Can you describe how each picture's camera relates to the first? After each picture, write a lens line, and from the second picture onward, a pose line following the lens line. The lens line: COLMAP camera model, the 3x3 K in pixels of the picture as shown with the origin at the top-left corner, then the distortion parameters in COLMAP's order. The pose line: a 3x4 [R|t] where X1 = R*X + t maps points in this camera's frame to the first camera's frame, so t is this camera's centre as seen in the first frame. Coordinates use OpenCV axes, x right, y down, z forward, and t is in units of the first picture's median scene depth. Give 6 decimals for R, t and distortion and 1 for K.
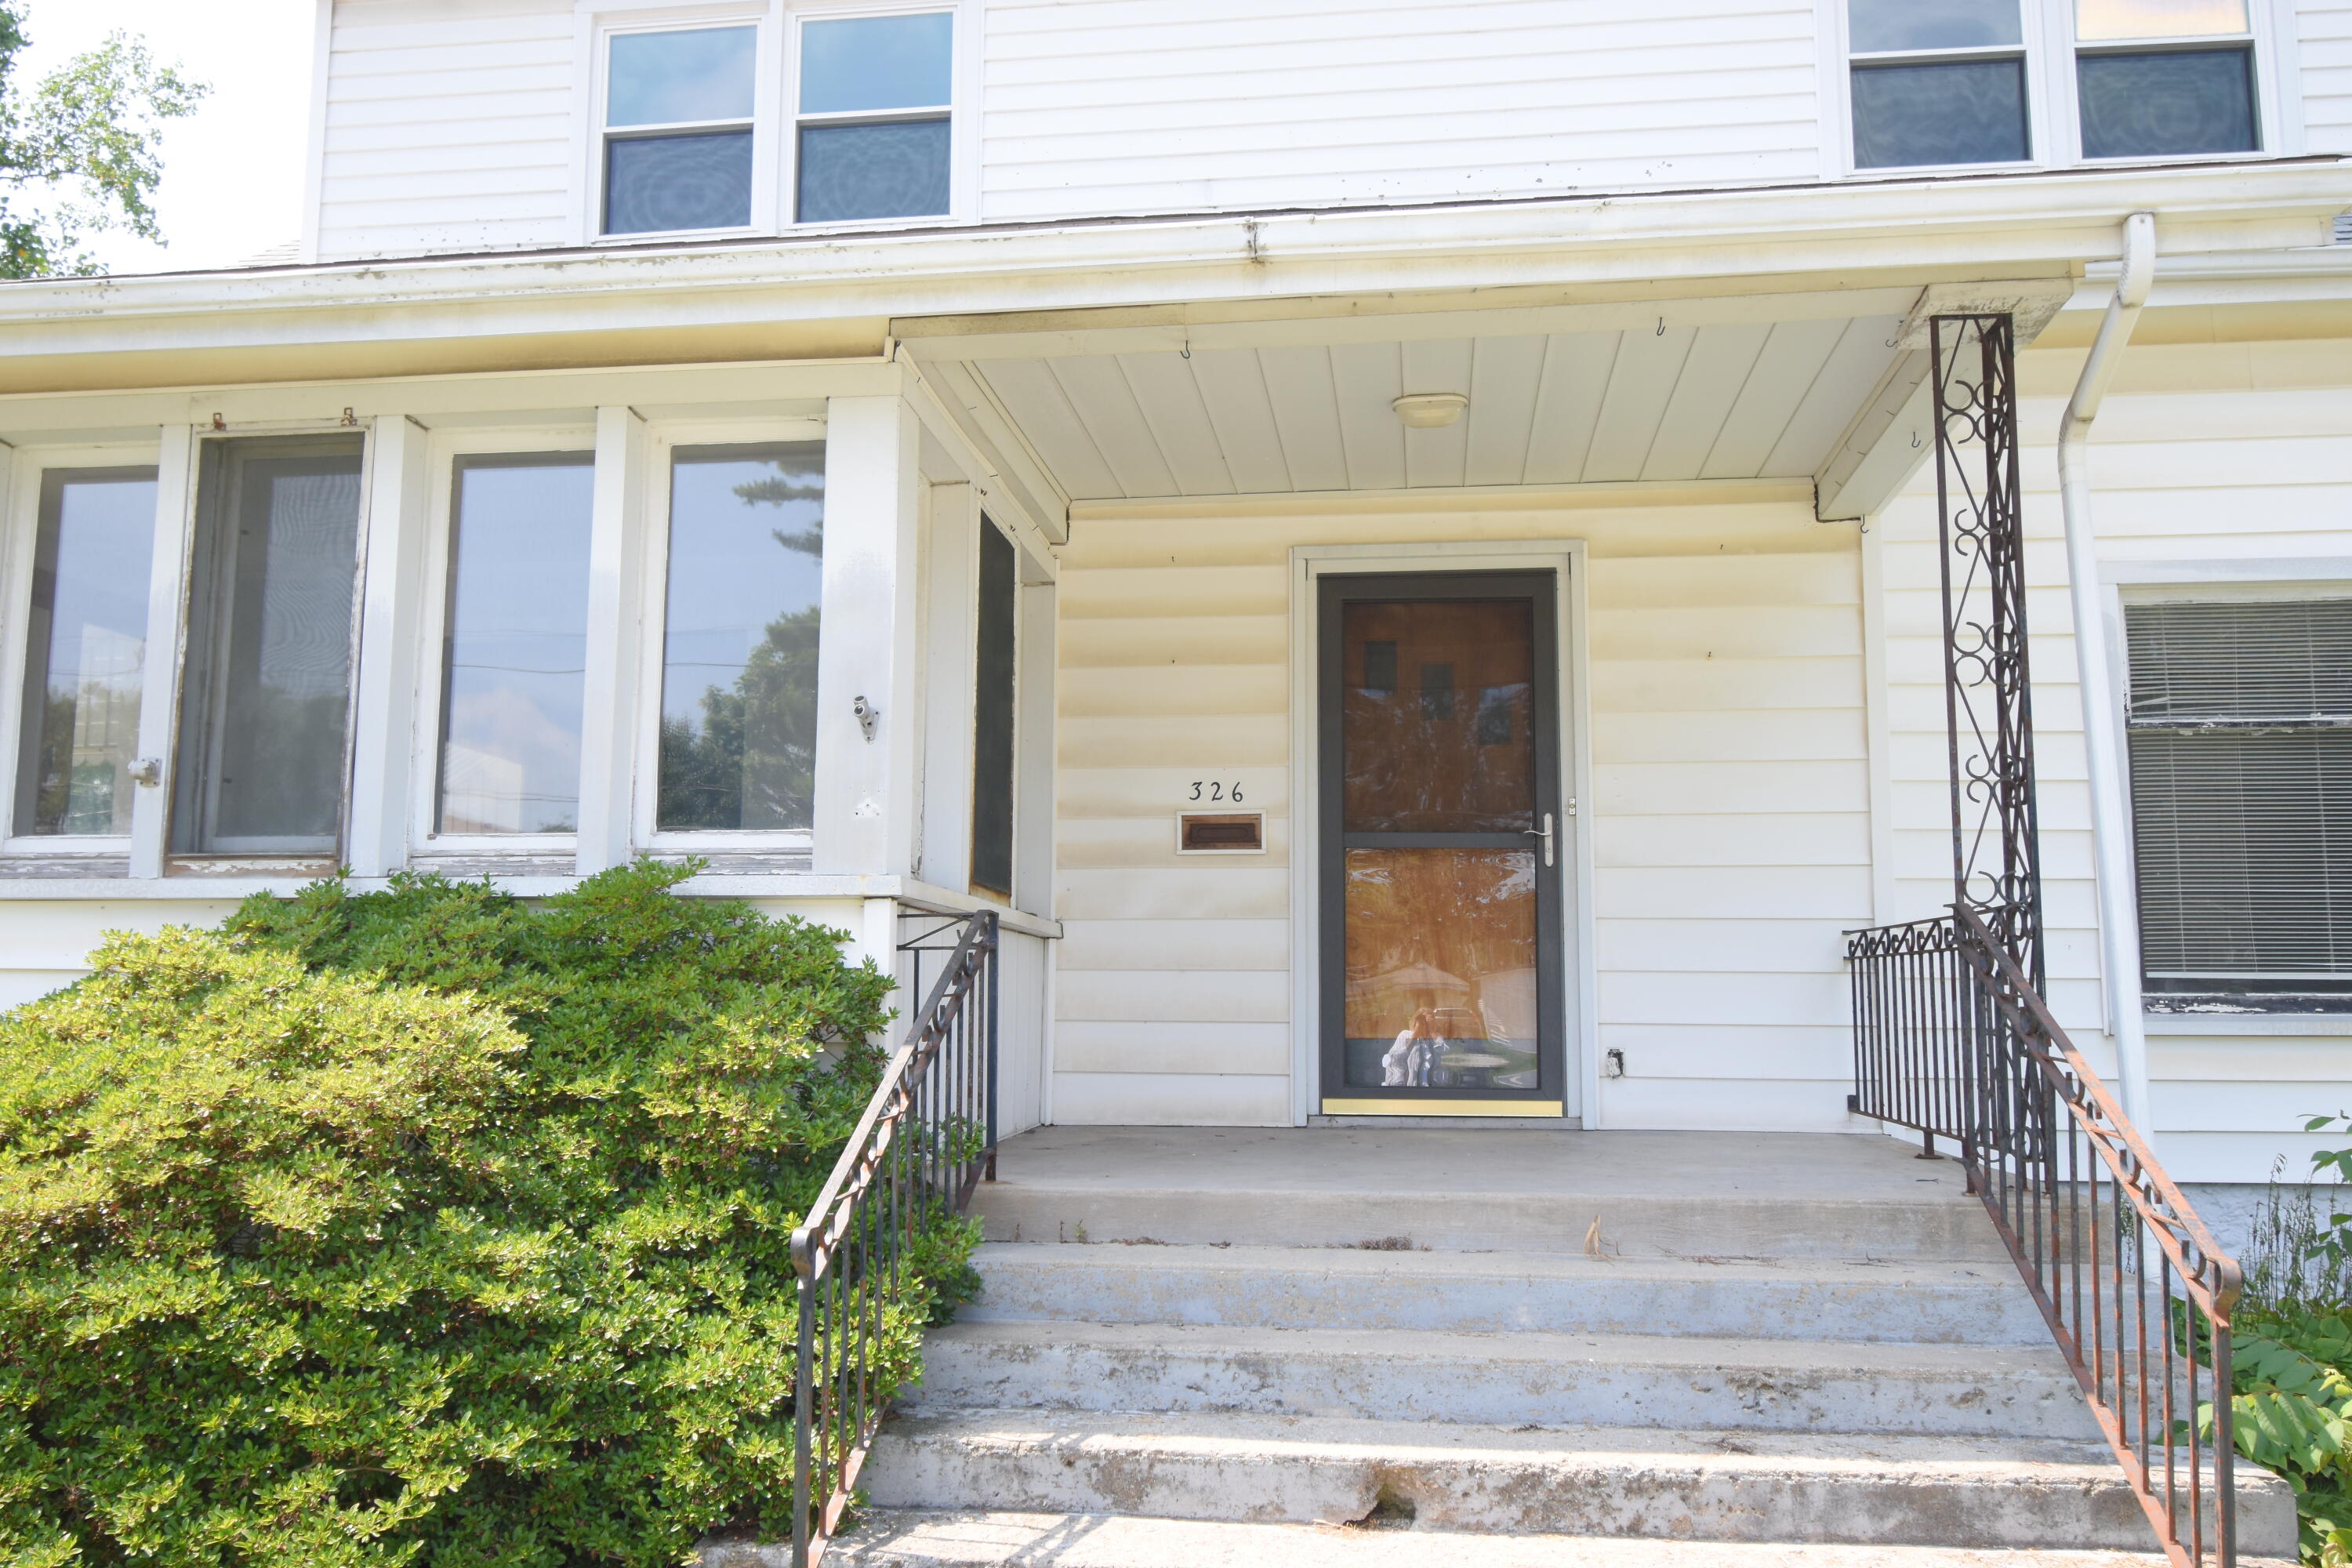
lens RADIAL K [[1968.3, 0, 1173.8], [0, 1968.3, 813.0], [0, 0, 1]] dist [0.005067, -0.029858]
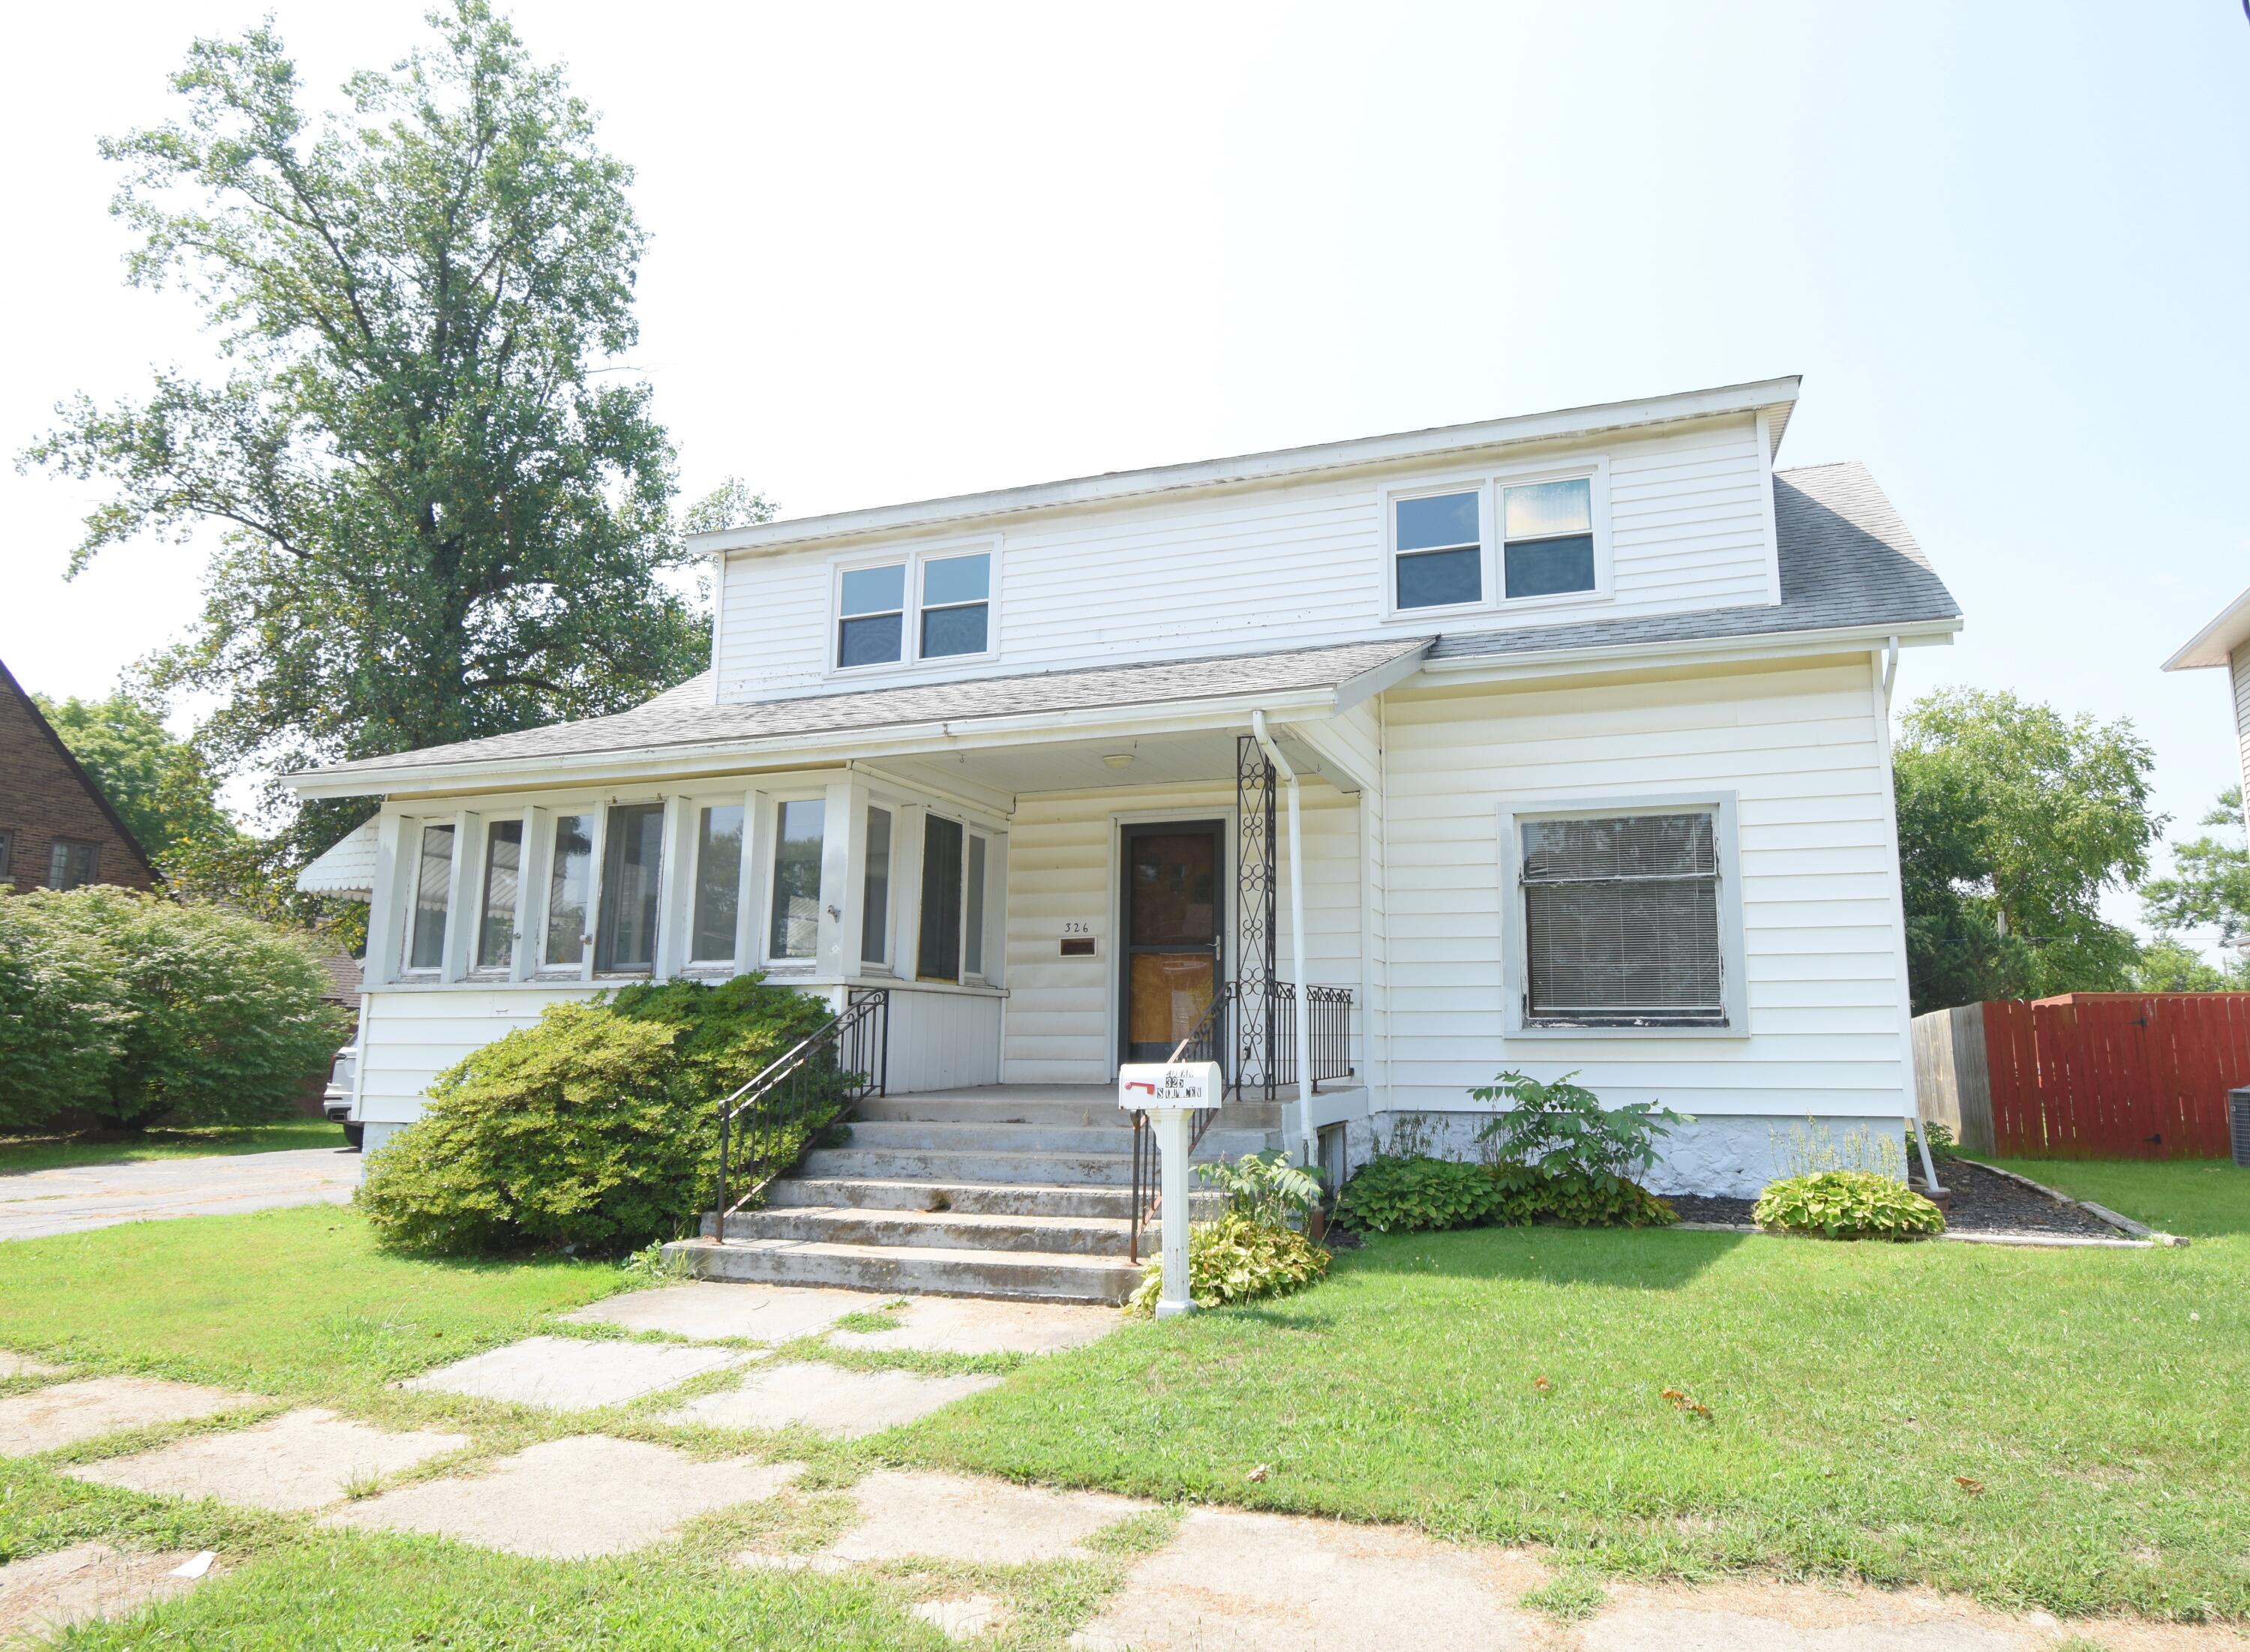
lens RADIAL K [[1373.7, 0, 1222.2], [0, 1373.7, 846.4], [0, 0, 1]] dist [-0.009567, -0.000419]
pose [[0.982079, -0.034325, -0.185317, 0.702886], [0.027025, 0.998761, -0.041776, -0.049977], [0.186522, 0.036019, 0.981790, -0.679070]]
